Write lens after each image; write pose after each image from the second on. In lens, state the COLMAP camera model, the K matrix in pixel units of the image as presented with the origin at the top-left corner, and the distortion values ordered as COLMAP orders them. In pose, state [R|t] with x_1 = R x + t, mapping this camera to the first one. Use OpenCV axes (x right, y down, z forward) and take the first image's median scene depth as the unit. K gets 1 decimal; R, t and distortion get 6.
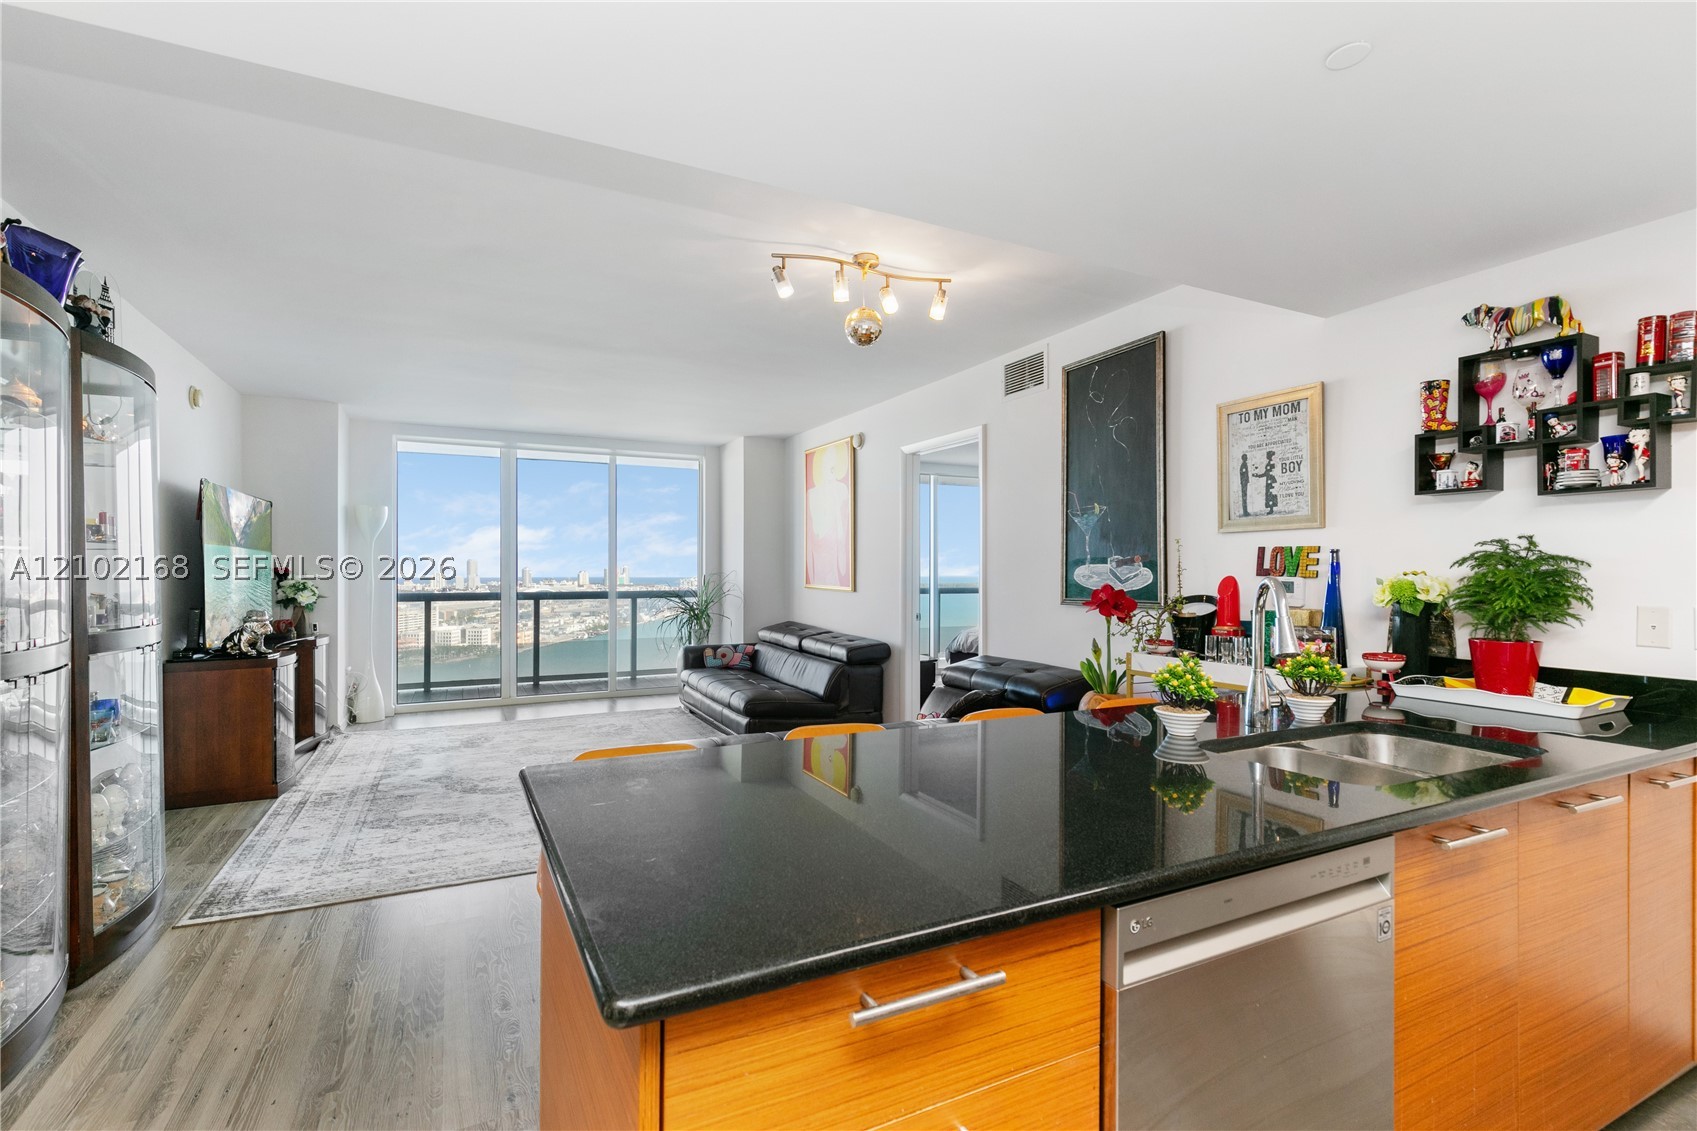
lens RADIAL K [[770.7, 0, 845.2], [0, 770.7, 564.8], [0, 0, 1]] dist [0.007072, -0.002133]
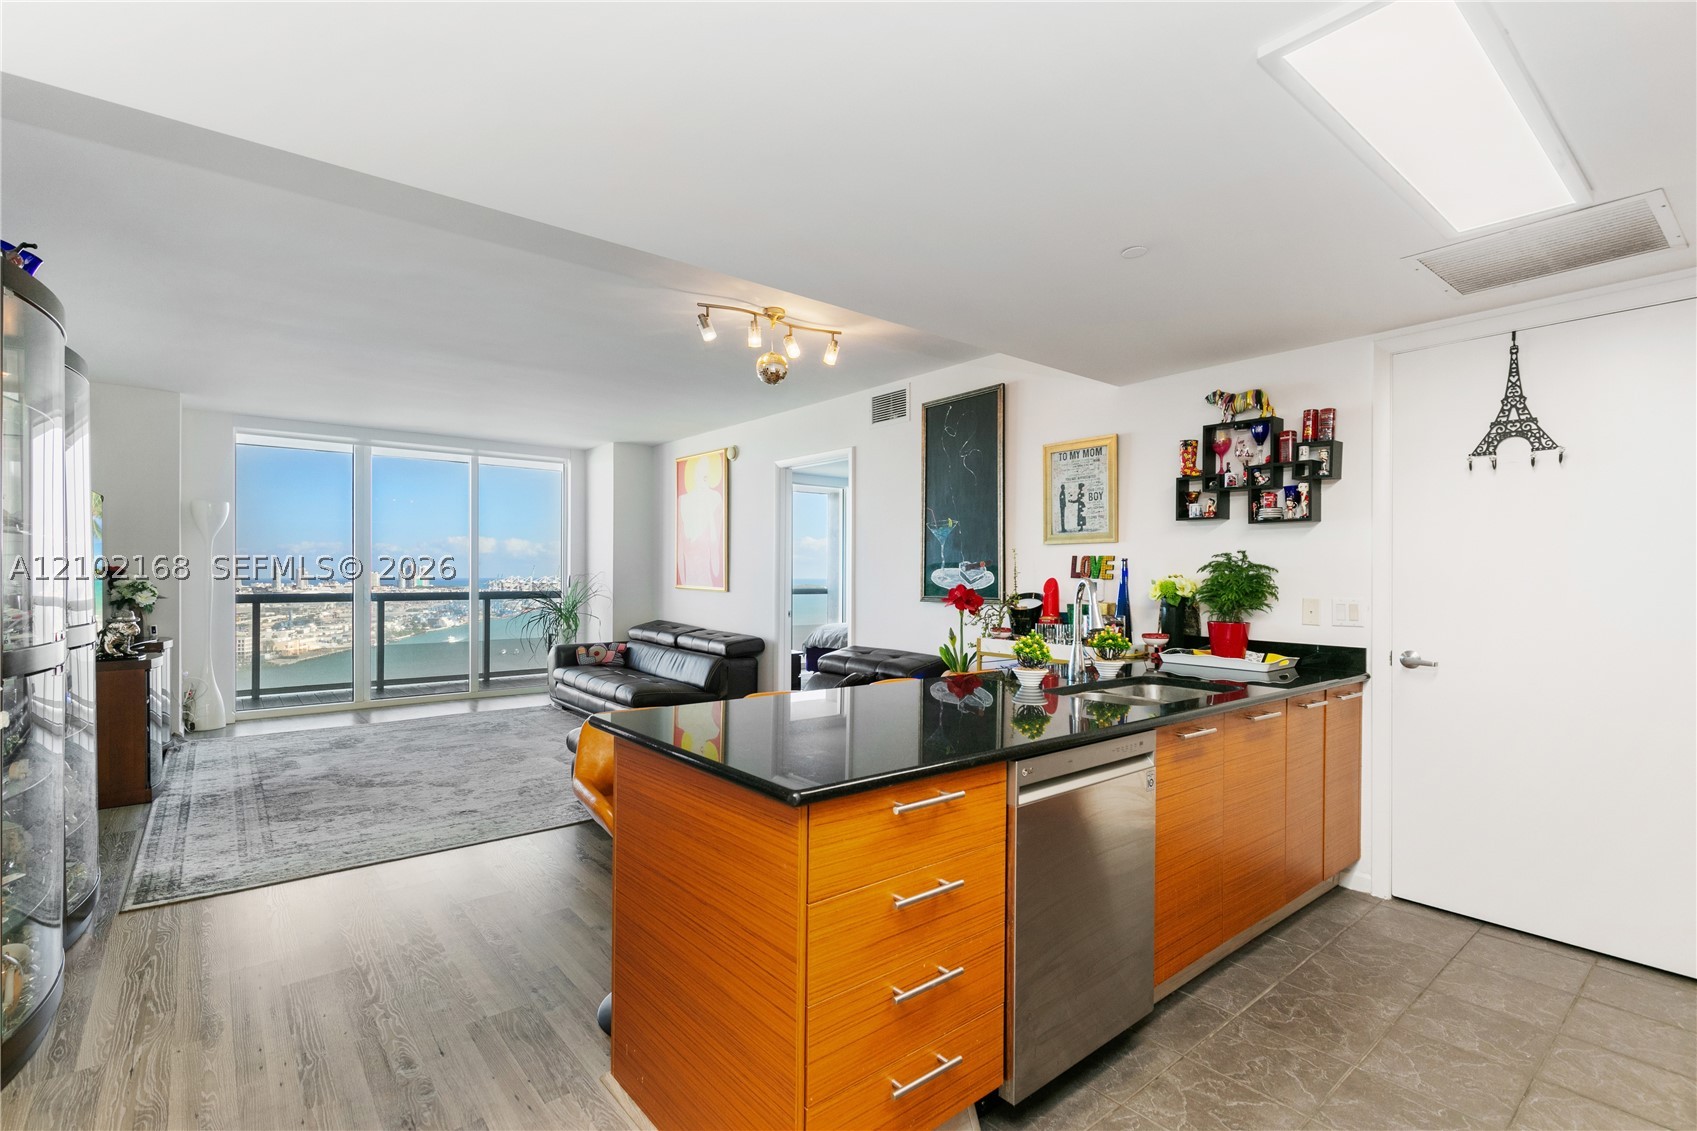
lens RADIAL K [[770.7, 0, 844.8], [0, 770.7, 570.4], [0, 0, 1]] dist [0.007072, -0.002133]
pose [[0.976028, 0.005359, 0.217581, -0.097290], [-0.006318, 0.999973, 0.003710, -0.000648], [-0.217555, -0.004995, 0.976035, -0.149433]]
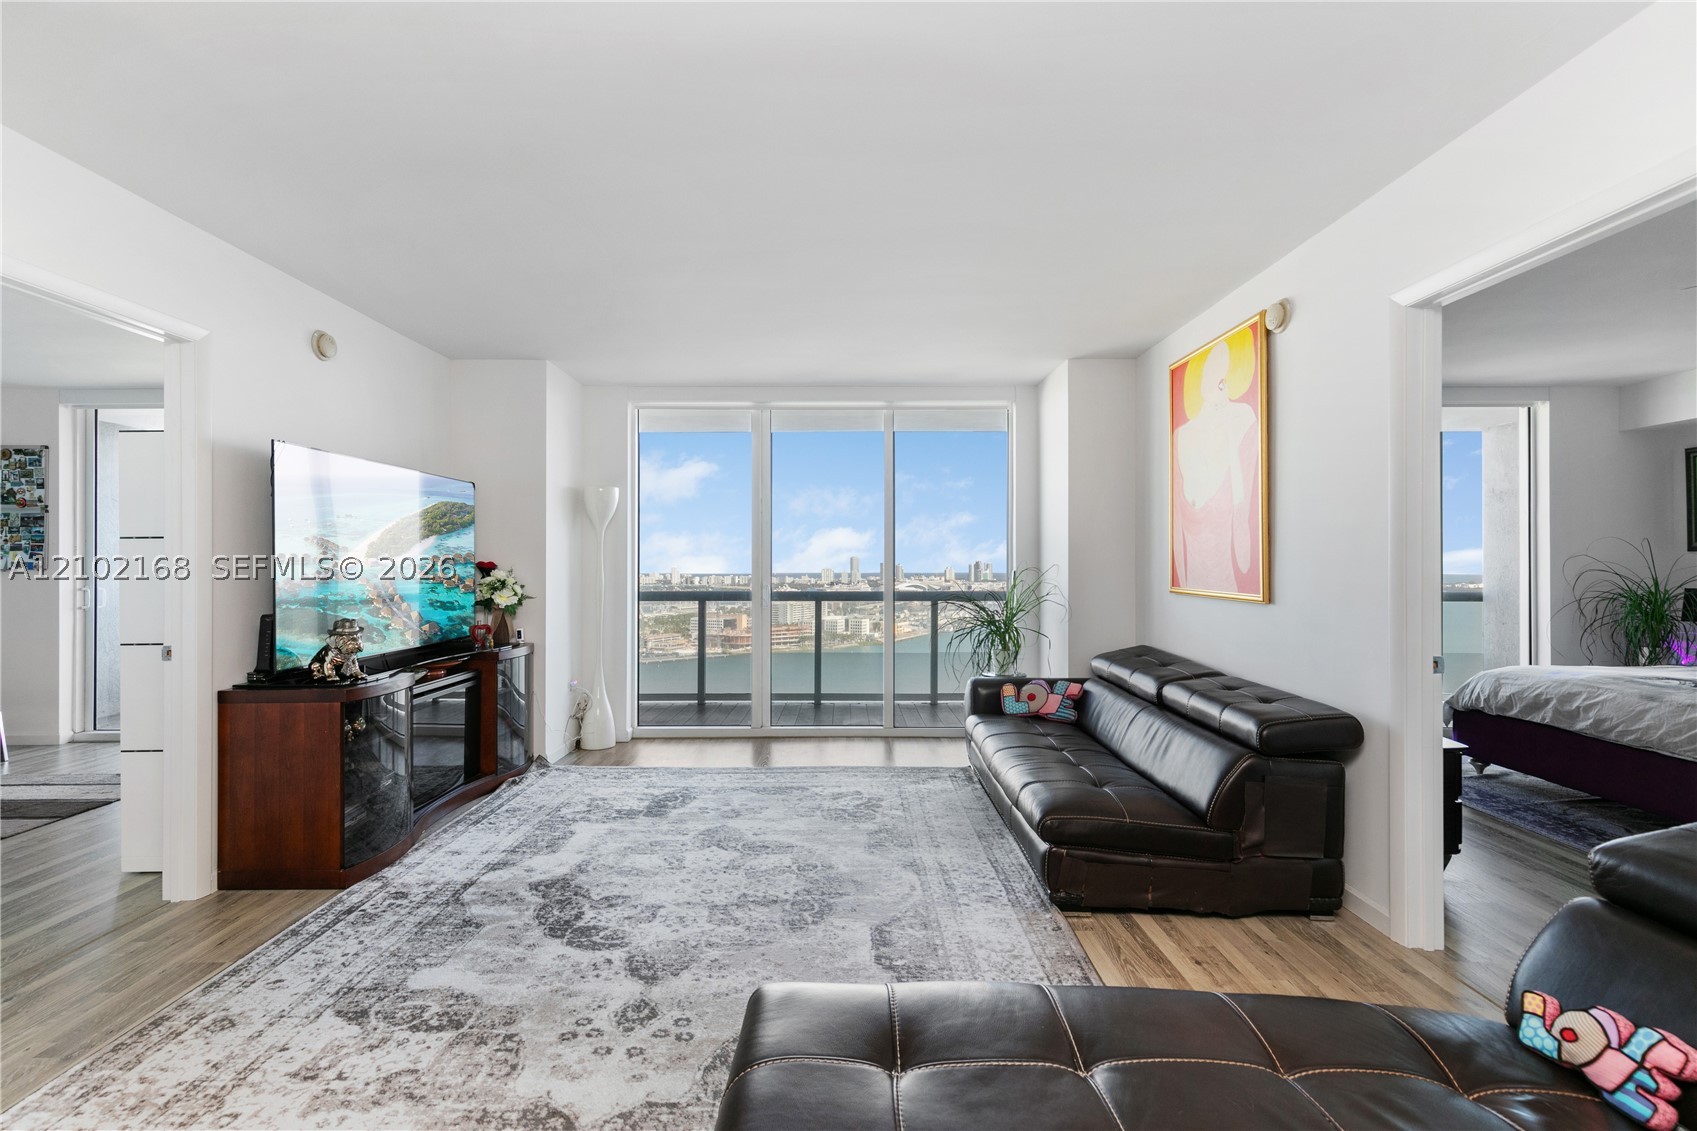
lens RADIAL K [[770.7, 0, 841.9], [0, 770.7, 562.8], [0, 0, 1]] dist [0.007072, -0.002133]
pose [[0.893113, -0.003416, -0.449819, -0.017575], [0.004870, 0.999986, 0.002074, 0.006607], [0.449805, -0.004043, 0.893118, 0.602374]]
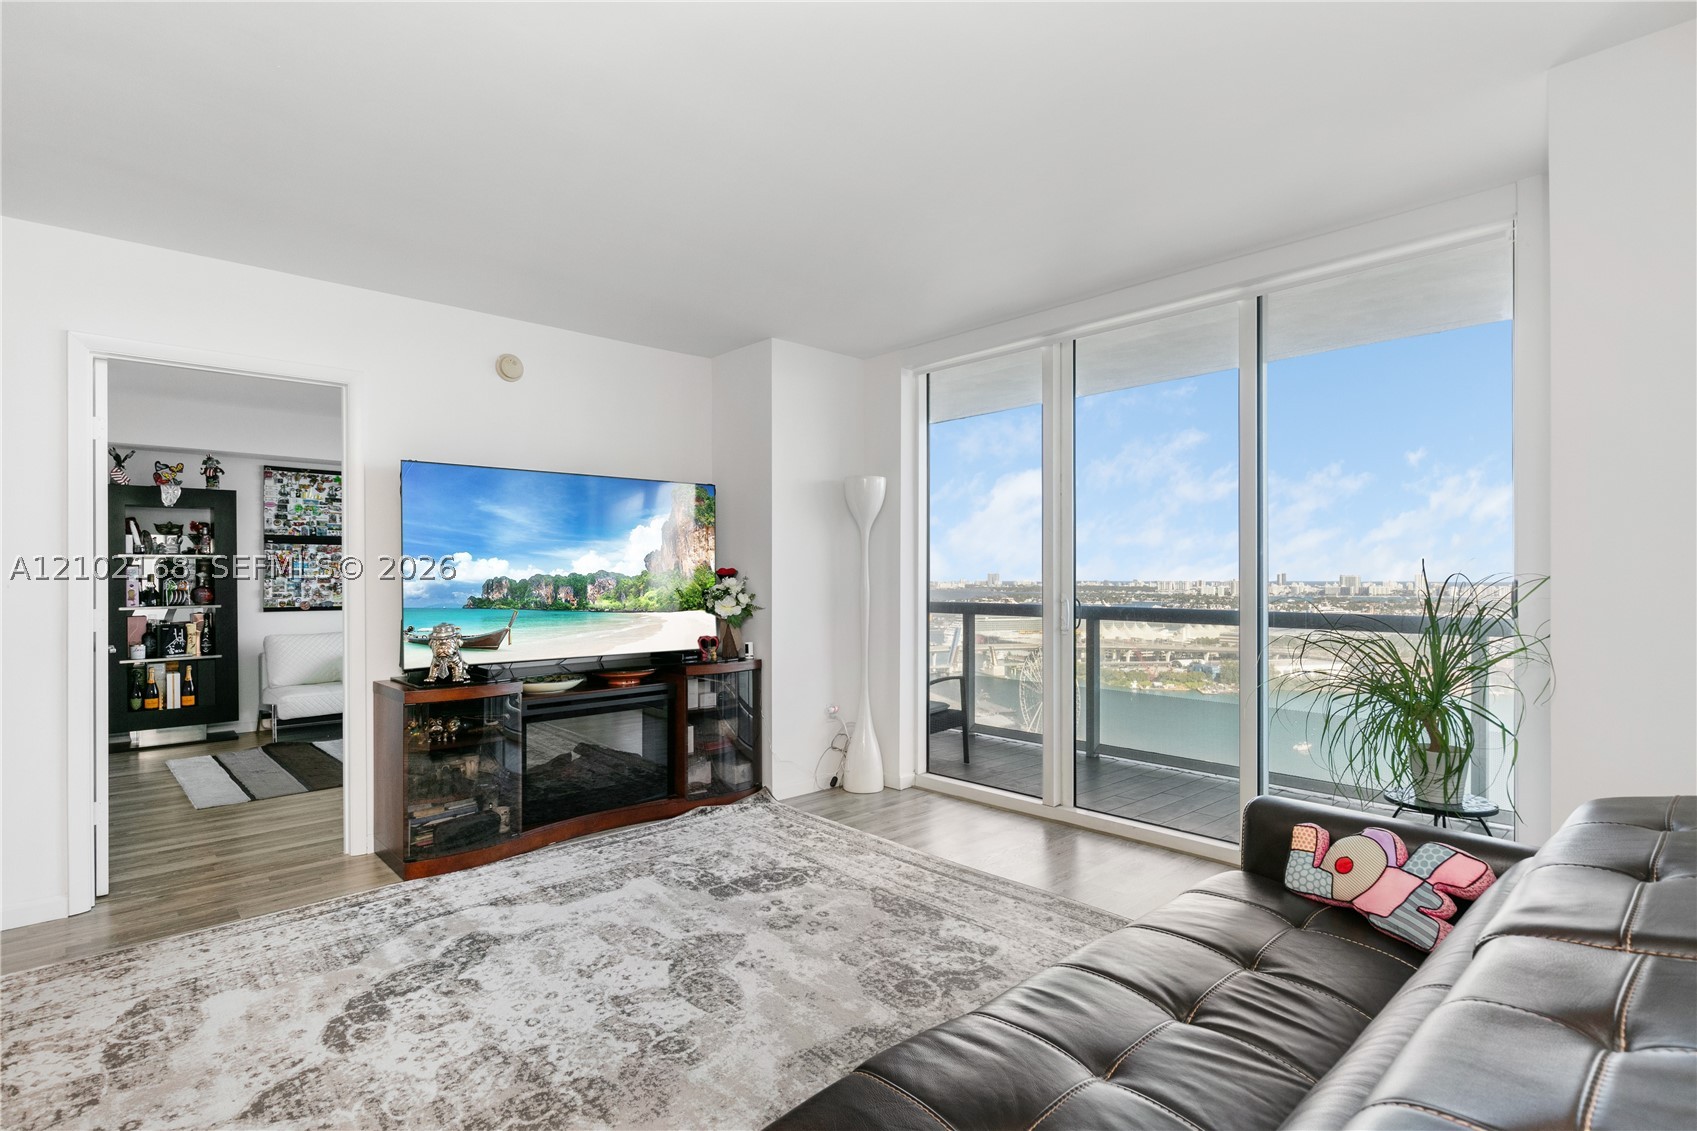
lens RADIAL K [[825.2, 0, 844.7], [0, 825.2, 578.7], [0, 0, 1]] dist [0.004509, -0.002071]
pose [[0.270773, 0.004958, -0.962630, 0.141491], [0.009868, 0.999920, 0.007926, 0.010756], [0.962593, -0.011645, 0.270702, 1.244291]]
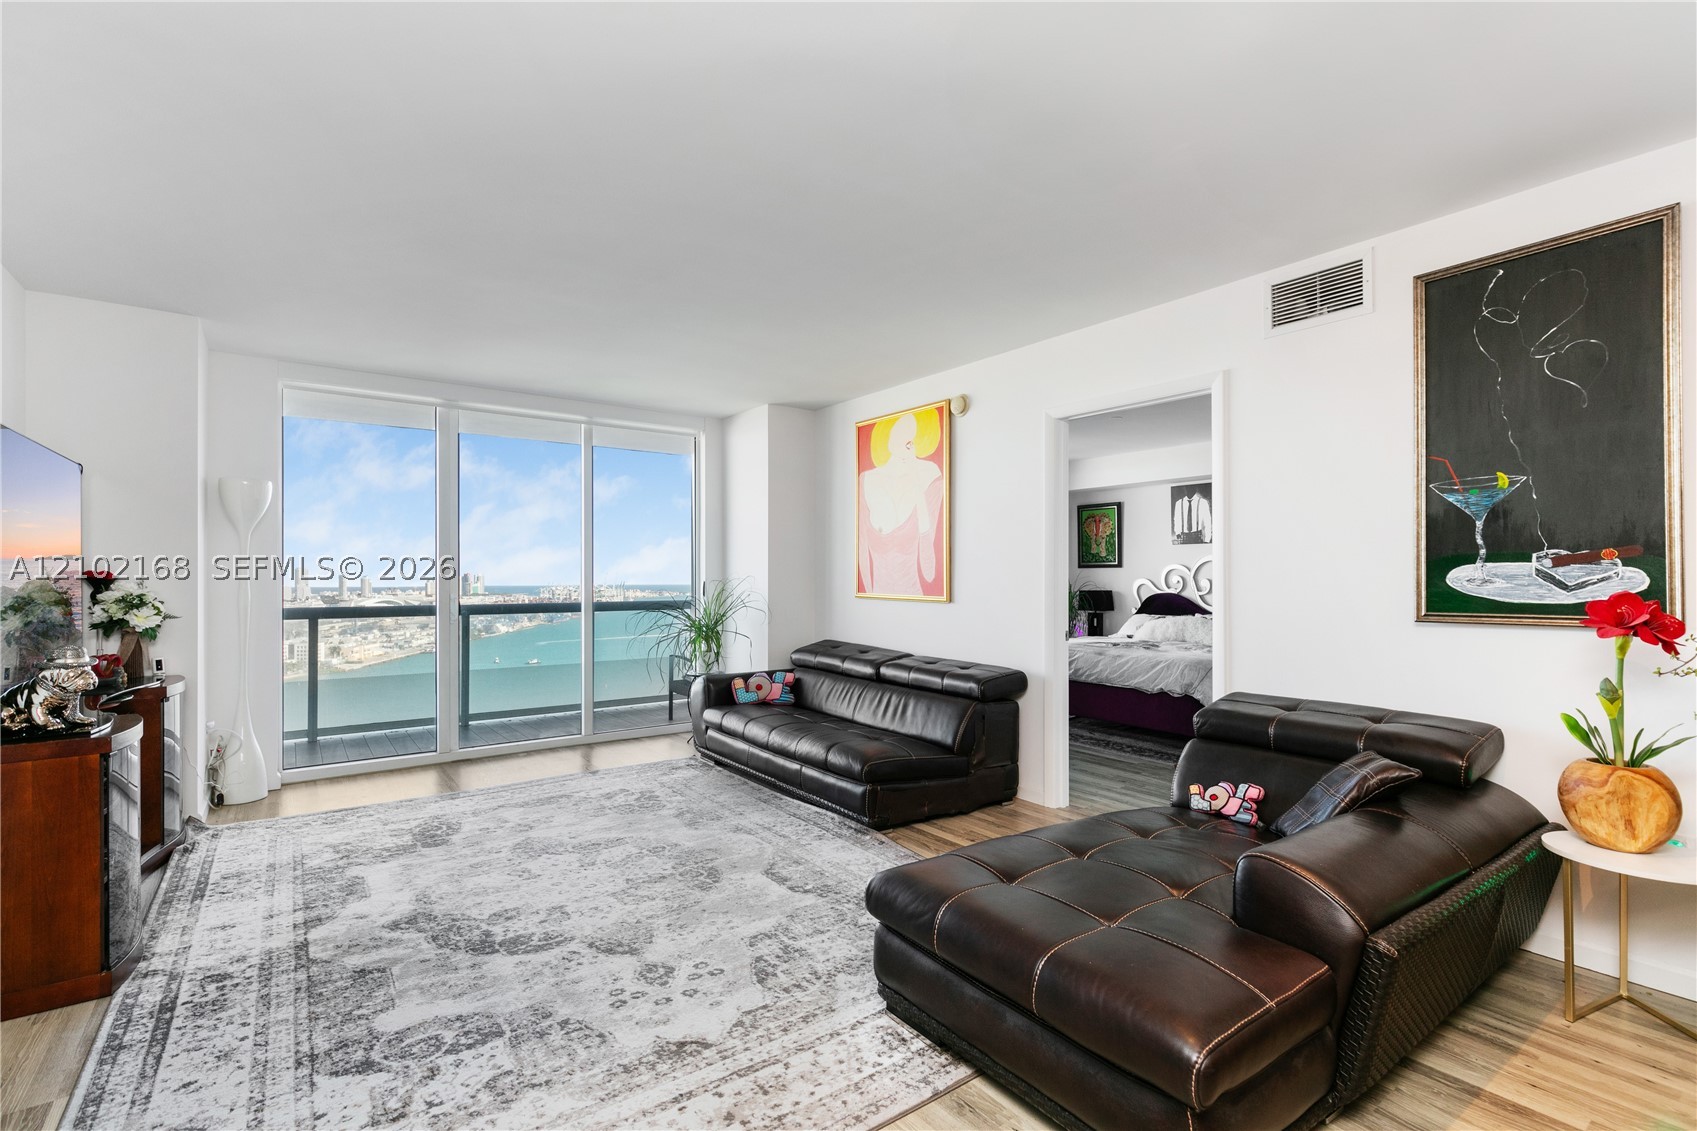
lens RADIAL K [[770.7, 0, 845.6], [0, 770.7, 572.4], [0, 0, 1]] dist [0.007072, -0.002133]
pose [[0.986782, -0.000152, 0.162051, -0.331390], [0.000150, 1.000000, 0.000023, 0.007420], [-0.162051, 0.000002, 0.986782, 0.402087]]
